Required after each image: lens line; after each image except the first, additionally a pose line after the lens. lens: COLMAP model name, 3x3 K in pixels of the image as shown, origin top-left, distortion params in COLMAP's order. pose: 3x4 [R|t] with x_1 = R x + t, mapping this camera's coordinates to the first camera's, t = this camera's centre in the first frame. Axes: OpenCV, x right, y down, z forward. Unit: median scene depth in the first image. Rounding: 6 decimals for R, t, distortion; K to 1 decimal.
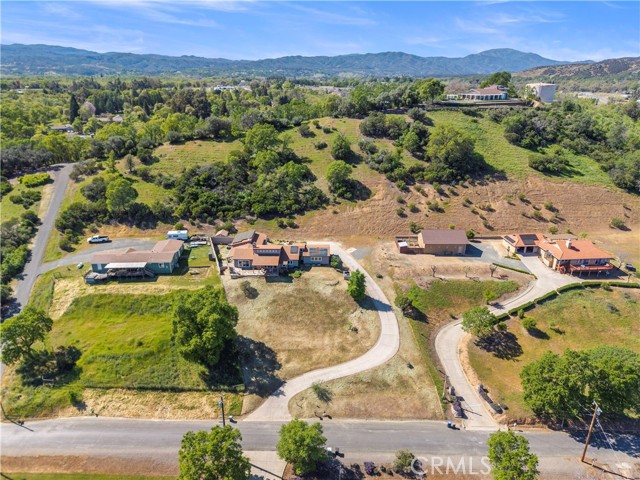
lens RADIAL K [[426.7, 0, 320.1], [0, 426.7, 239.4], [0, 0, 1]] dist [0.036214, -0.035915]
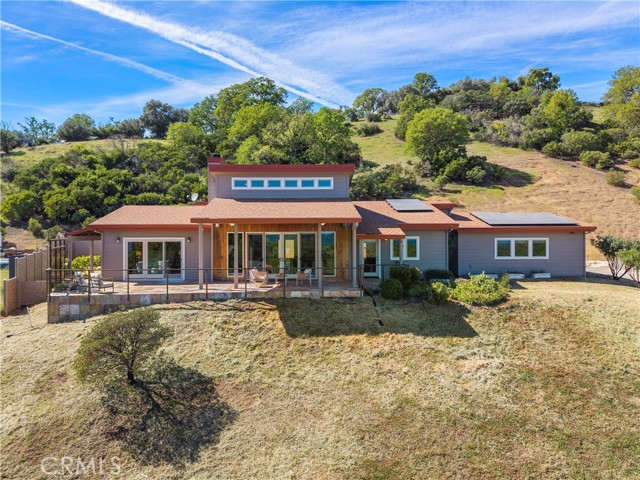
lens RADIAL K [[466.2, 0, 313.1], [0, 466.2, 234.2], [0, 0, 1]] dist [0.023822, -0.017751]
pose [[0.999628, -0.007707, 0.026161, -0.118165], [0.016522, 0.934316, -0.356062, 0.121593], [-0.021698, 0.356362, 0.934096, 0.826324]]
